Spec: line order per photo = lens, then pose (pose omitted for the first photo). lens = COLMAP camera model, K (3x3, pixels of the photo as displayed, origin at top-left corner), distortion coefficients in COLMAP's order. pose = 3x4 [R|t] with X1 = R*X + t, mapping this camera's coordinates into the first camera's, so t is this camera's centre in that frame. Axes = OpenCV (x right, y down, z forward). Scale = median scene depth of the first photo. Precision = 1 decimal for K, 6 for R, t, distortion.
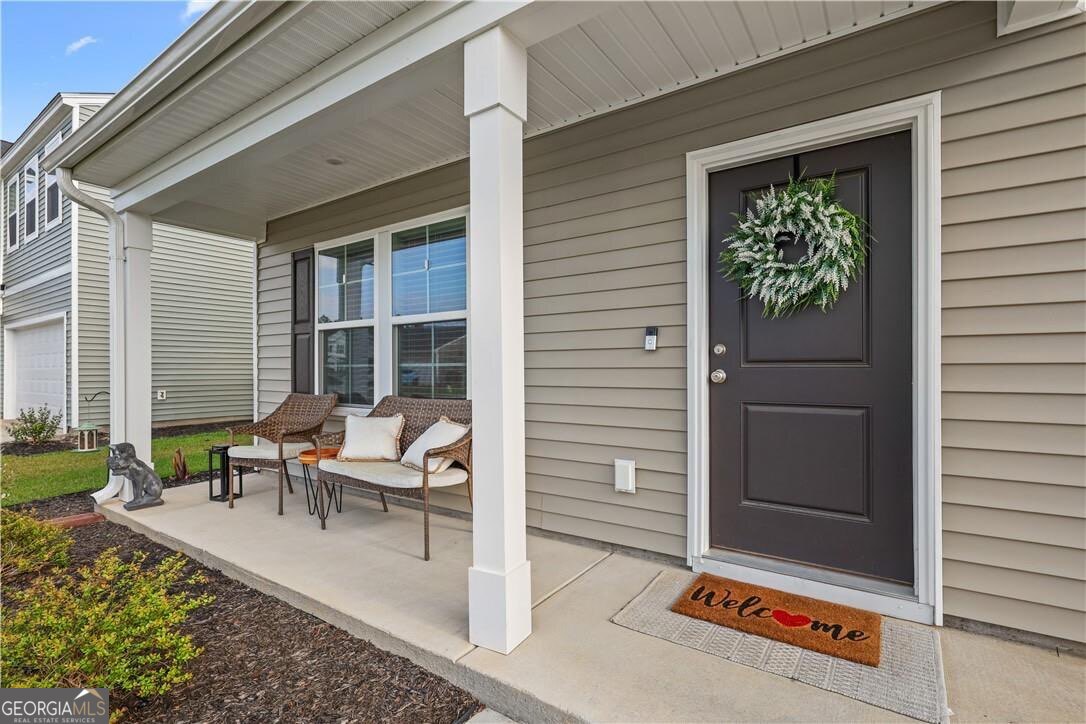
lens RADIAL K [[504.8, 0, 543.0], [0, 504.8, 362.0], [0, 0, 1]] dist [-0.001758, 0.000092]
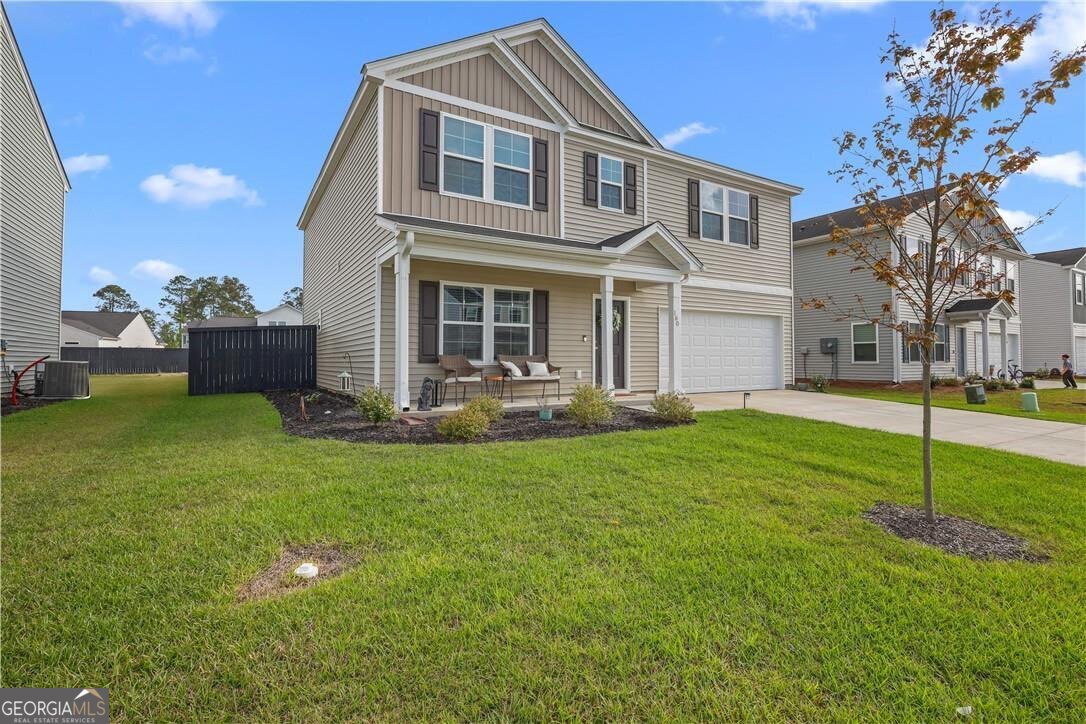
lens RADIAL K [[514.8, 0, 549.0], [0, 514.8, 342.2], [0, 0, 1]] dist [0.001114, -0.000332]
pose [[0.414073, 0.037127, 0.909486, -3.670506], [-0.012699, 0.999306, -0.035012, 0.131783], [-0.910155, 0.002948, 0.414257, -0.409501]]
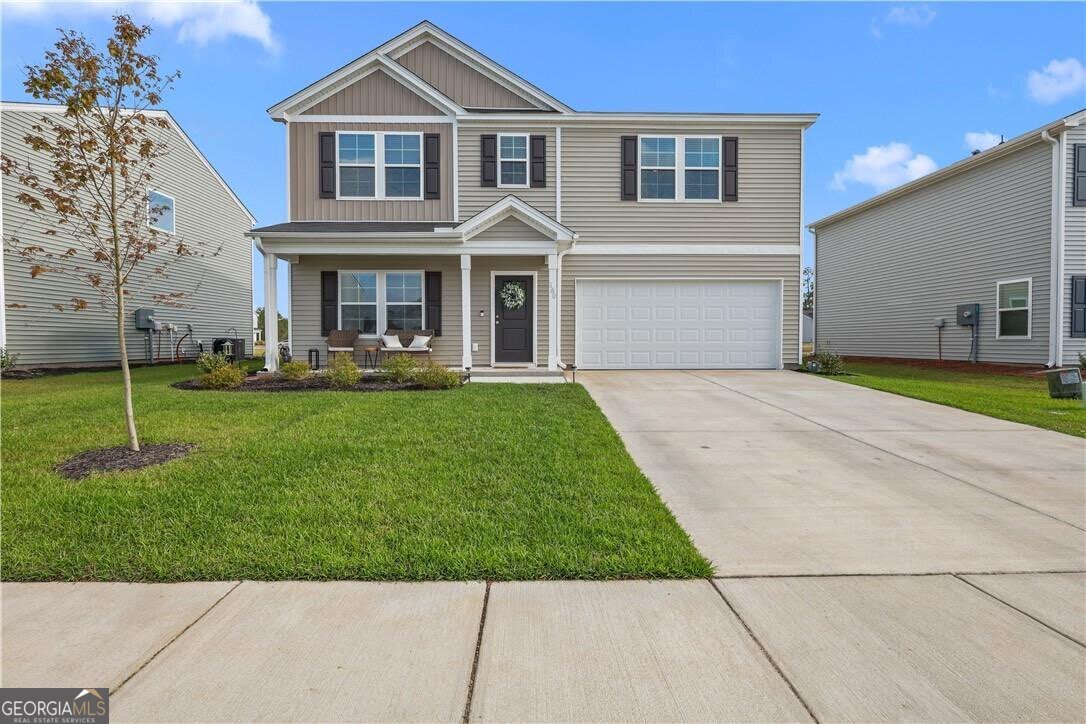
lens RADIAL K [[507.0, 0, 543.7], [0, 507.0, 350.6], [0, 0, 1]] dist [-0.000936, 0.000244]
pose [[0.811071, -0.006315, 0.584914, -1.900128], [-0.009836, 0.999653, 0.024432, 0.159098], [-0.584866, -0.025569, 0.810727, -2.813200]]
